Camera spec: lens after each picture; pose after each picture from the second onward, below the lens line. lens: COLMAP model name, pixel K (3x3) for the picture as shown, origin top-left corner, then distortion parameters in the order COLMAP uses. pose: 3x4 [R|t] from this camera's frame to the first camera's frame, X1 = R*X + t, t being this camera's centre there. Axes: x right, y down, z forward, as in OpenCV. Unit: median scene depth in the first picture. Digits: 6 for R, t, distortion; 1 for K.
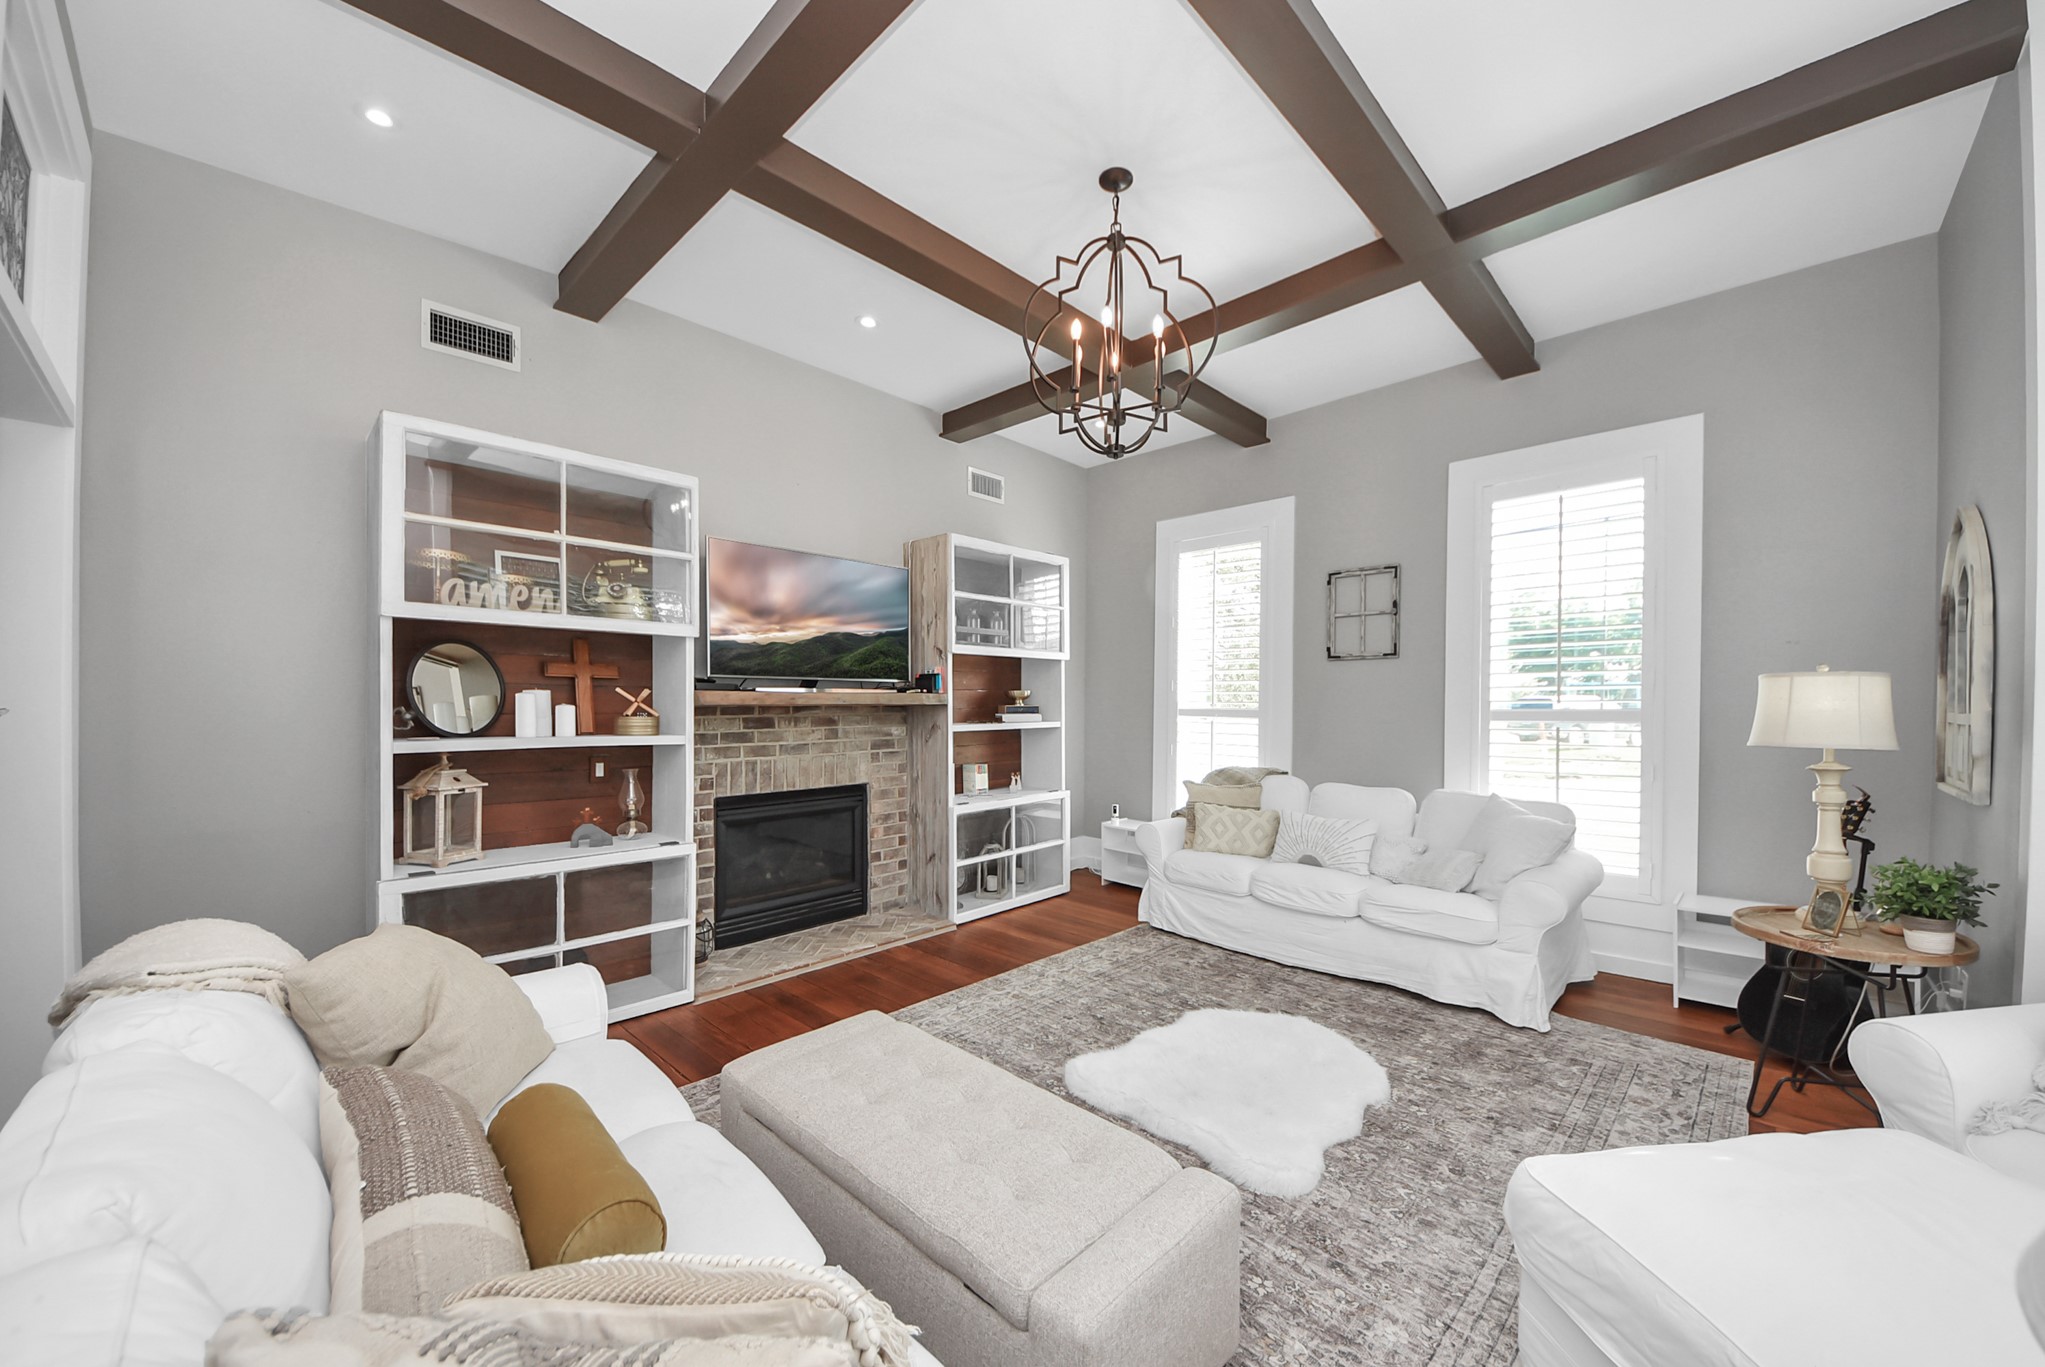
lens RADIAL K [[766.5, 0, 1032.7], [0, 766.5, 693.1], [0, 0, 1]] dist [0.020985, -0.000221]
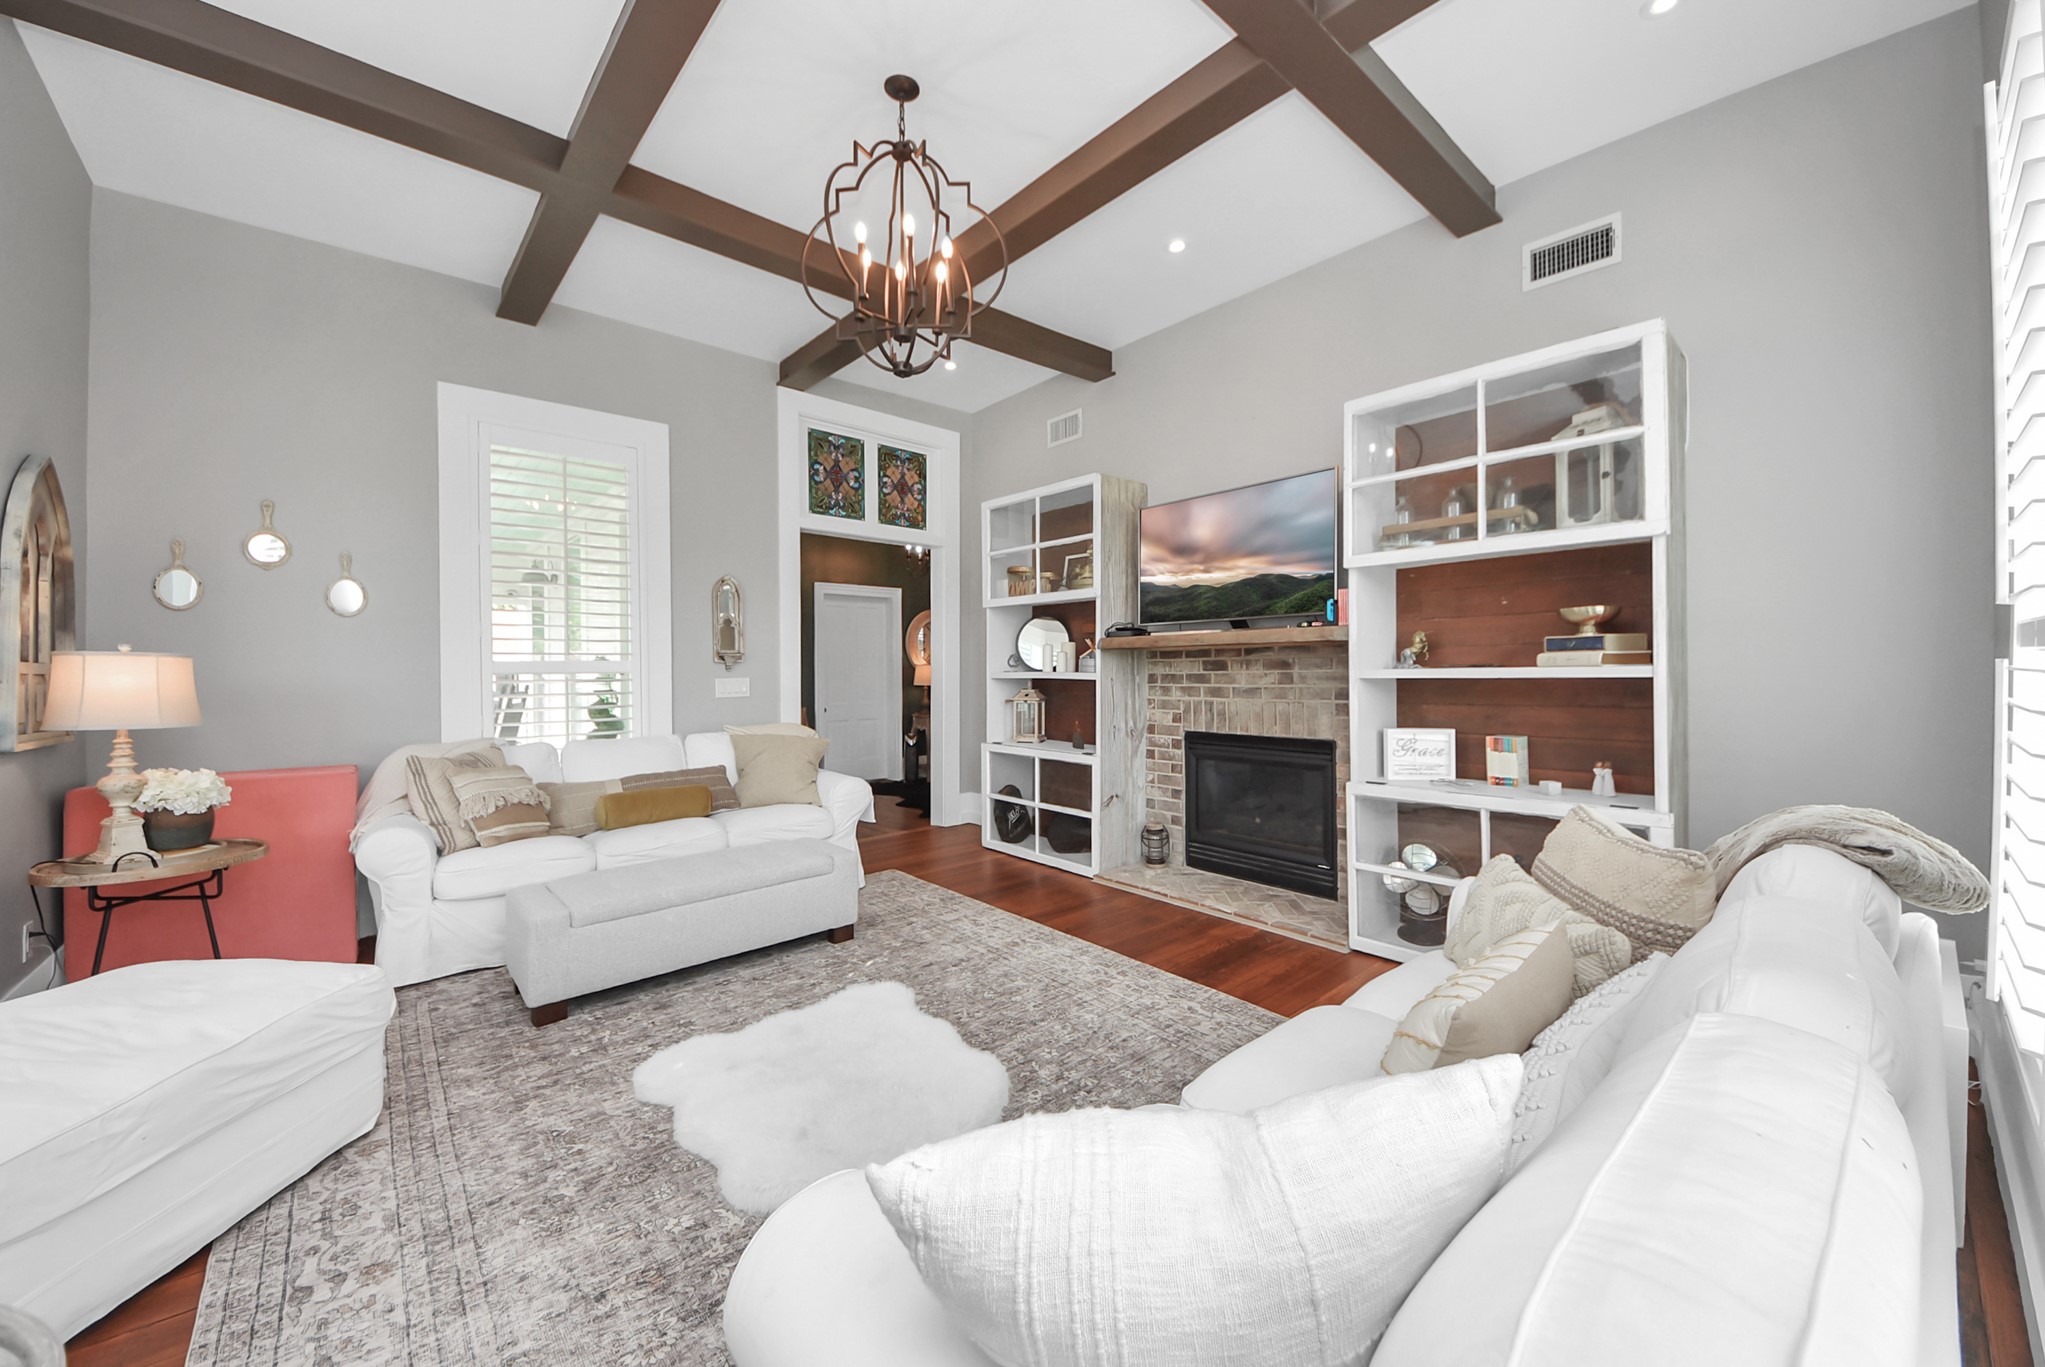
lens RADIAL K [[756.7, 0, 1033.8], [0, 756.7, 690.3], [0, 0, 1]] dist [0.026419, -0.000049]
pose [[-0.095281, 0.024973, -0.995137, 0.683399], [0.016279, 0.999591, 0.023527, 0.044566], [0.995317, -0.013958, -0.095649, 0.849258]]
